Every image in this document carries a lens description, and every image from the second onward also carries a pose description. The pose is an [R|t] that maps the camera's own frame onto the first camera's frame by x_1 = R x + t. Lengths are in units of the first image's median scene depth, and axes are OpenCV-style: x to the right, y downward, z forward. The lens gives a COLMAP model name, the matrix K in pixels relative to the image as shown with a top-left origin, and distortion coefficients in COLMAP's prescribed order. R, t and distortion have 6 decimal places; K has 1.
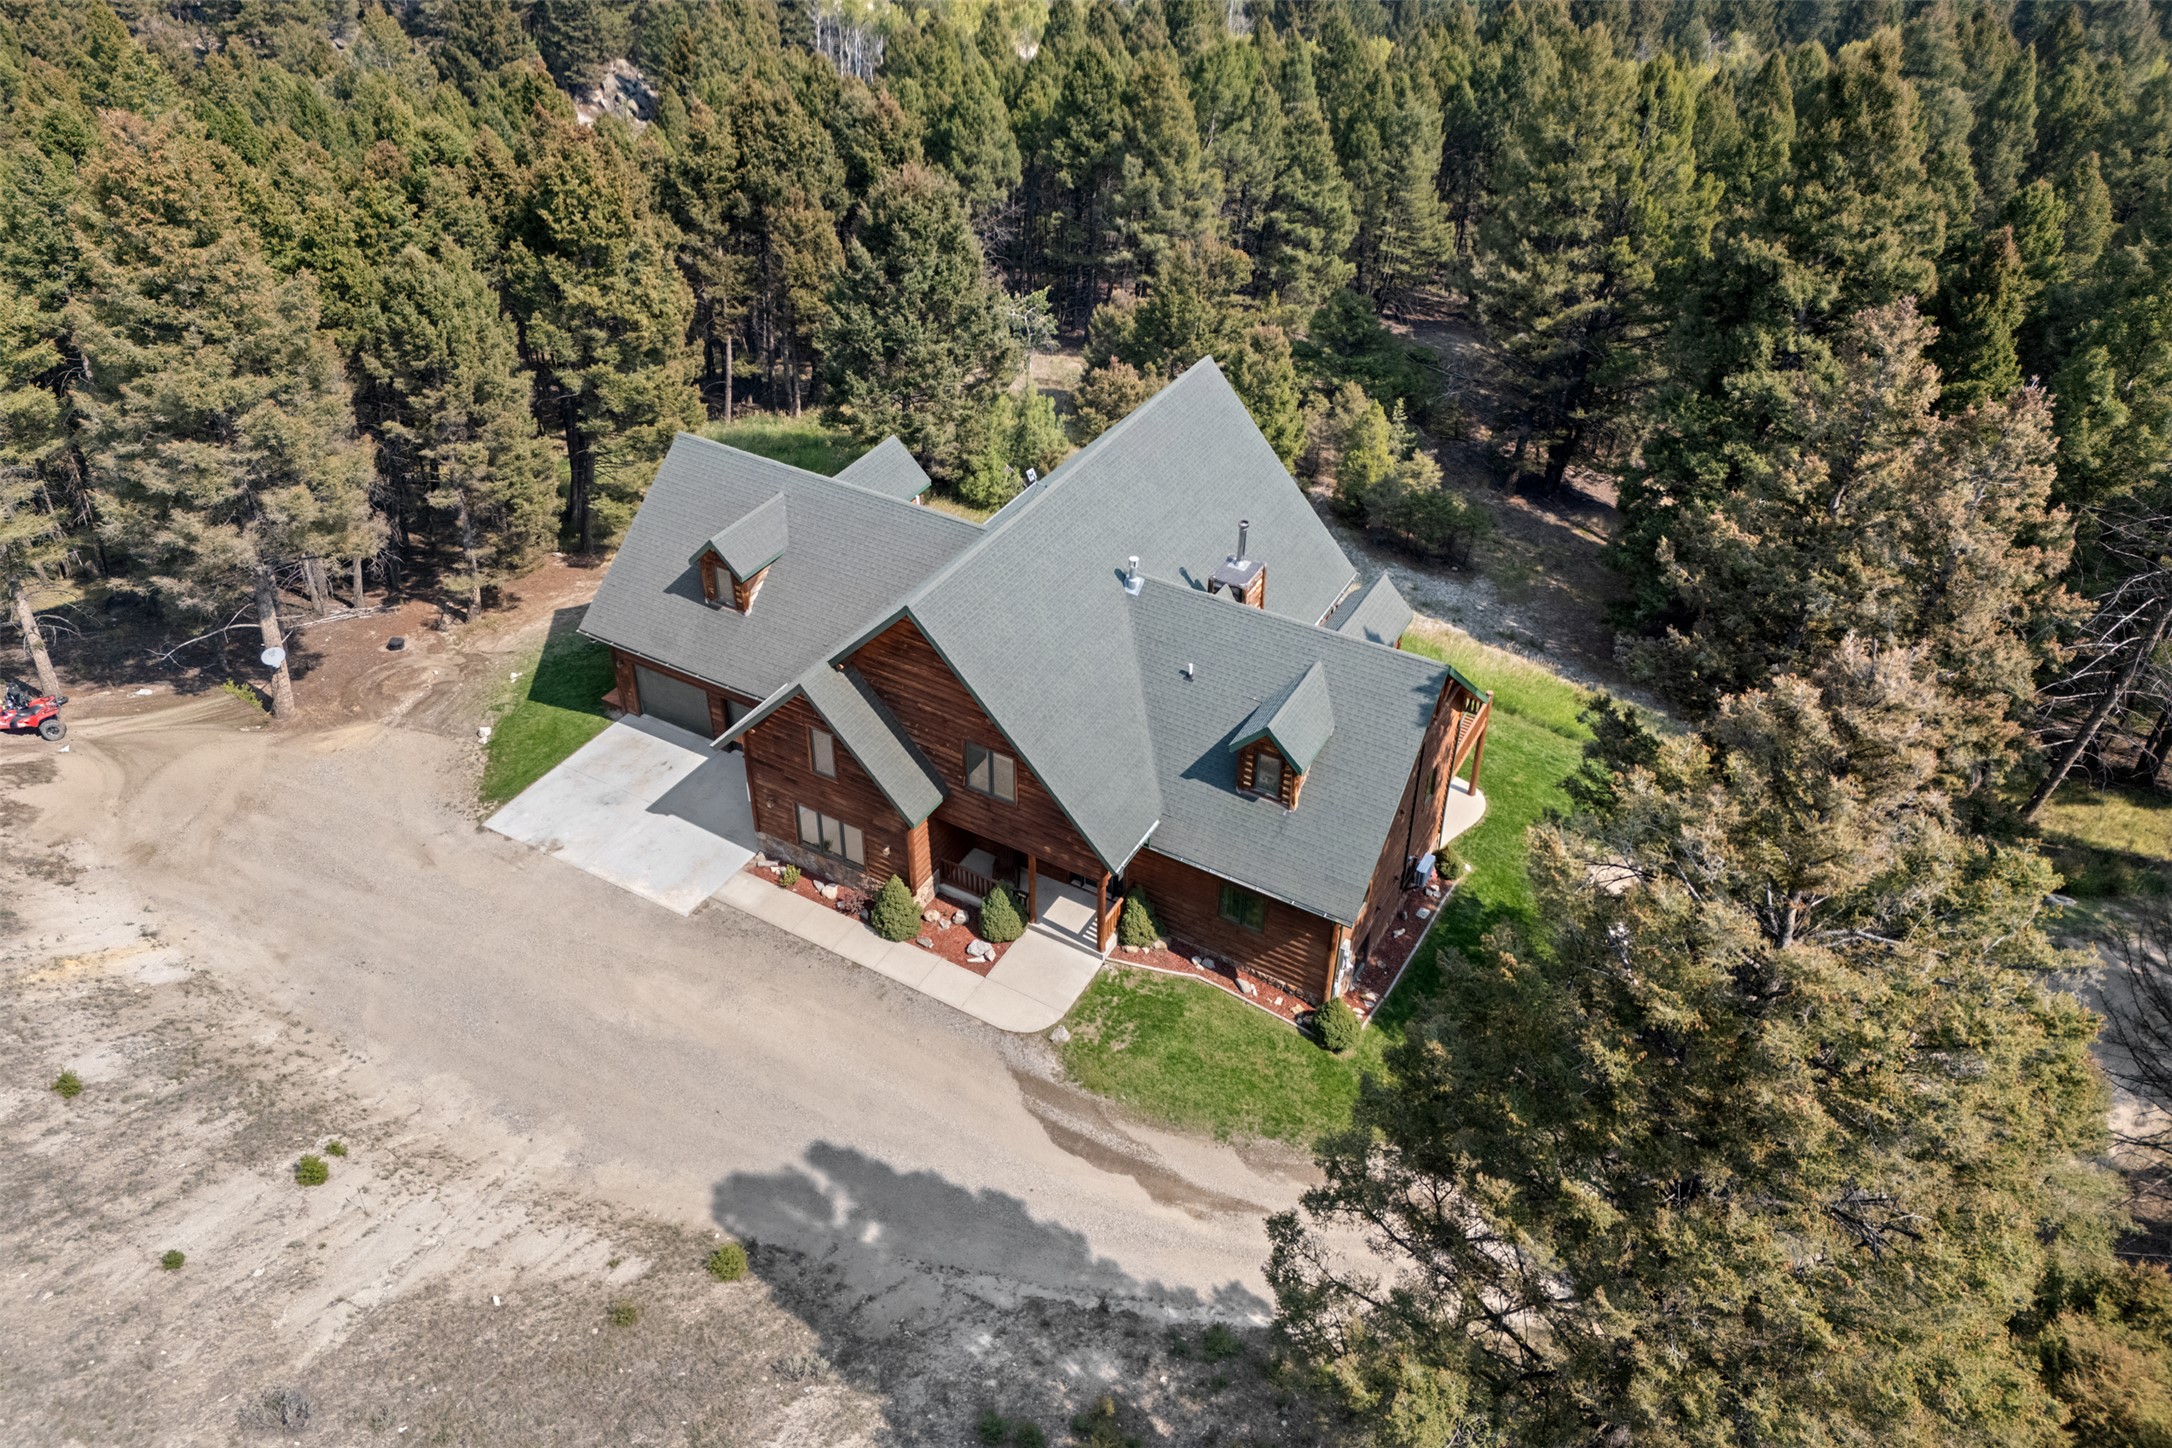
lens RADIAL K [[1595.2, 0, 1090.6], [0, 1595.2, 646.1], [0, 0, 1]] dist [0.096099, -0.104305]
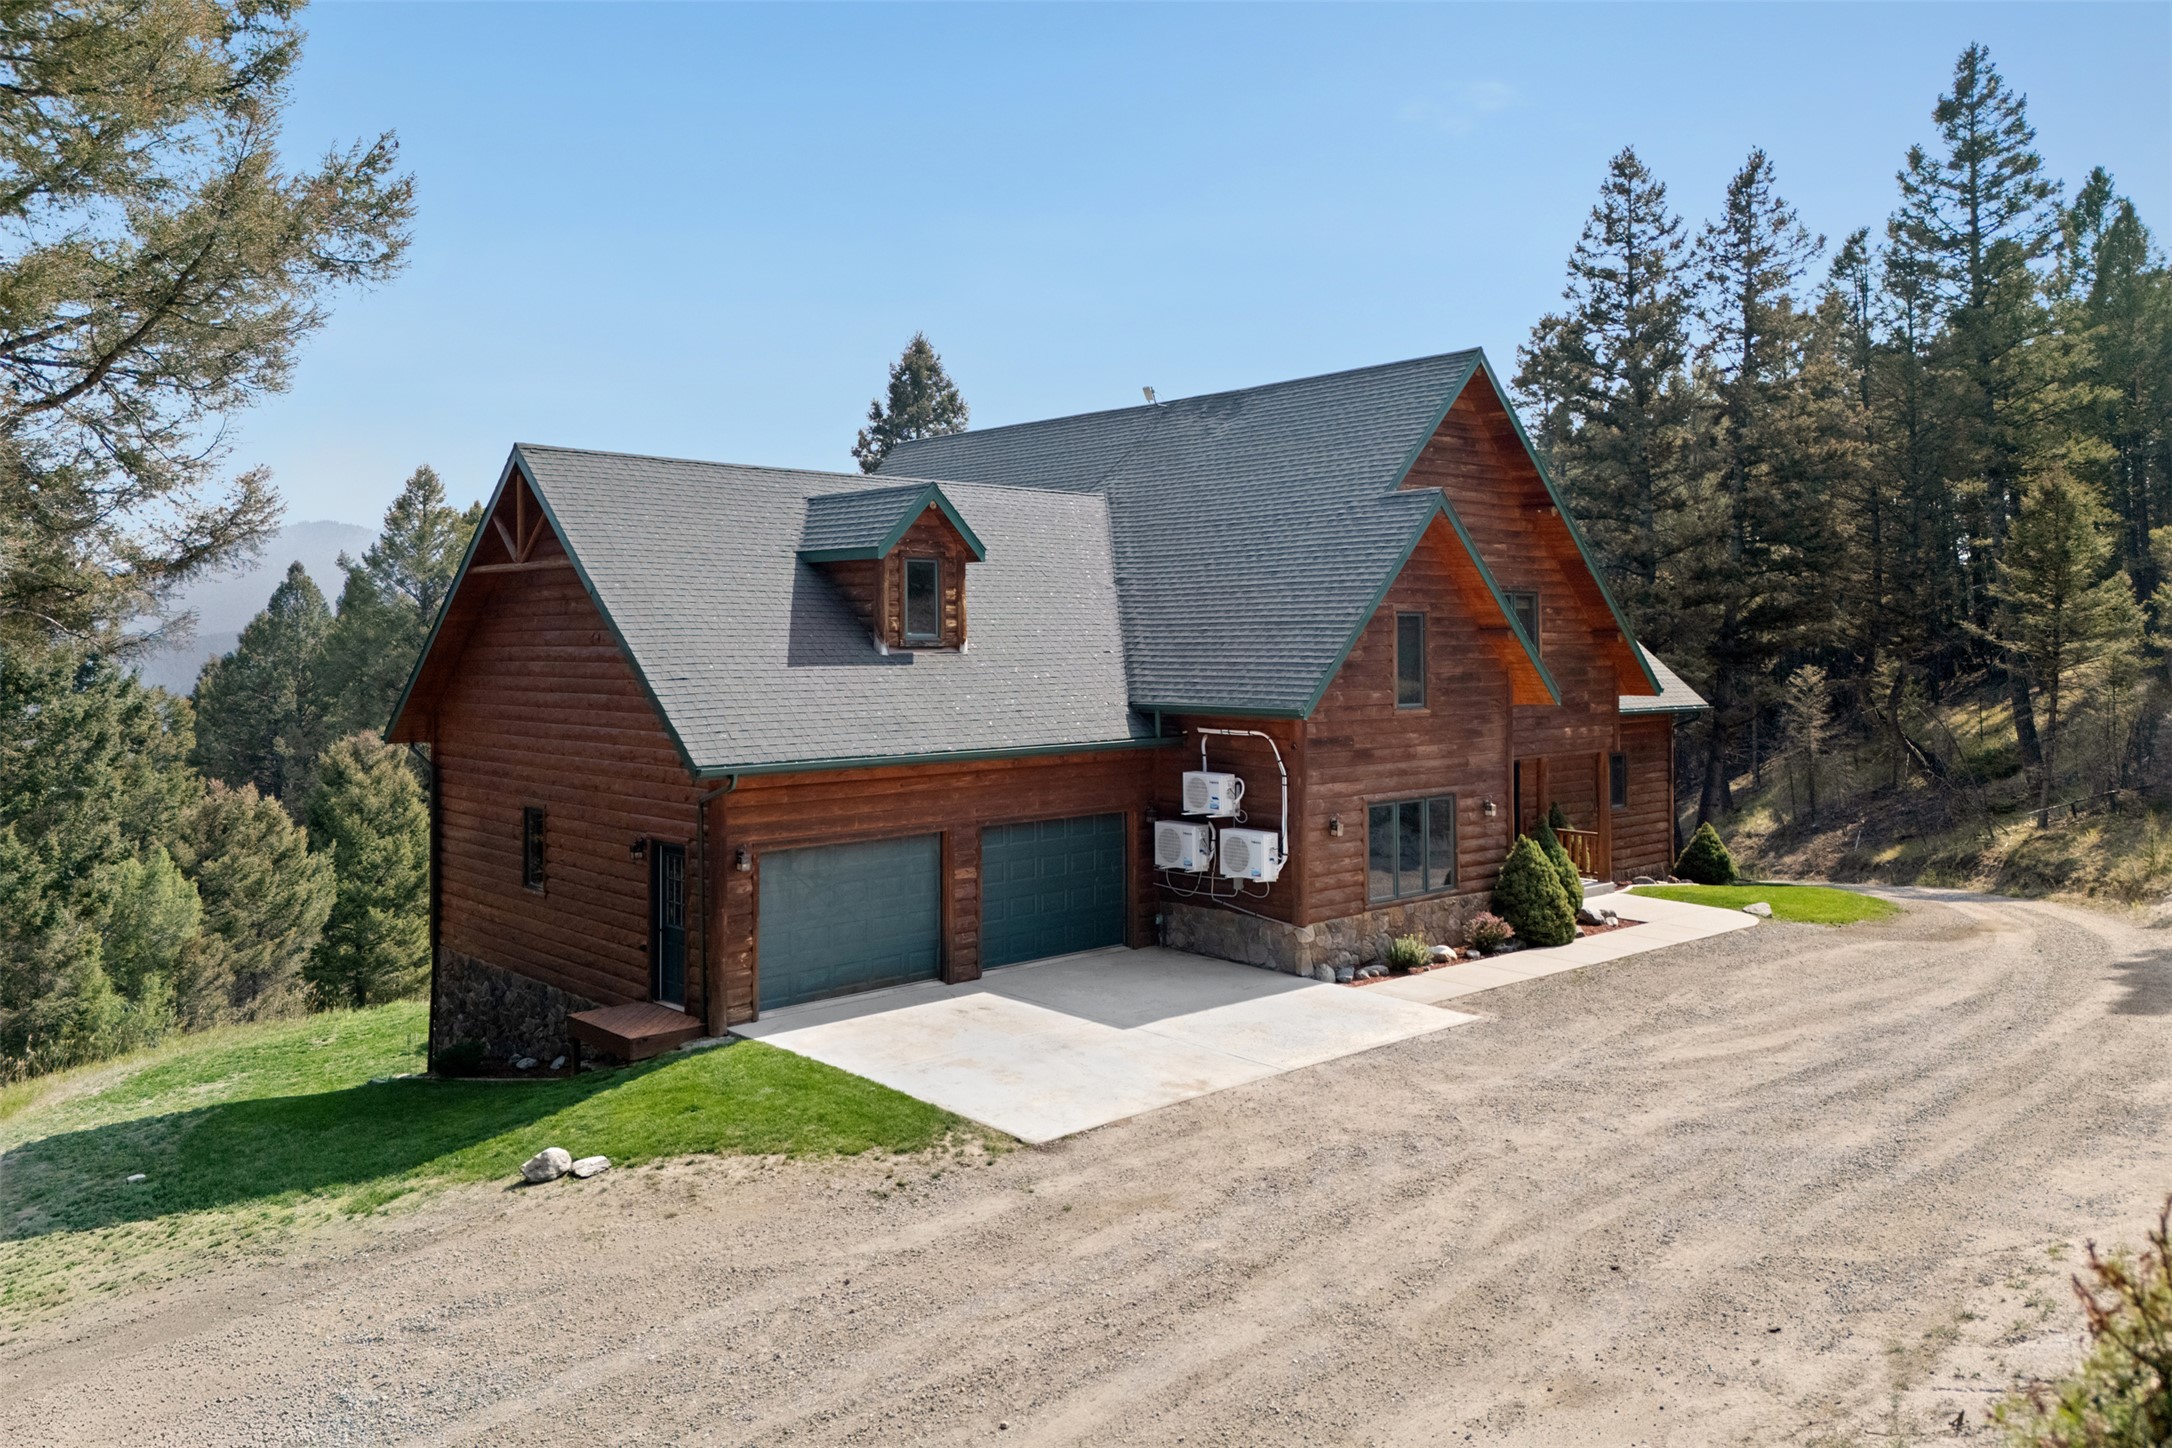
lens RADIAL K [[1595.2, 0, 1090.6], [0, 1595.2, 646.1], [0, 0, 1]] dist [0.096099, -0.104305]
pose [[0.311096, -0.013202, 0.950287, -0.737615], [0.549171, 0.818565, -0.168410, 0.093951], [-0.775648, 0.574262, 0.261903, 0.896881]]
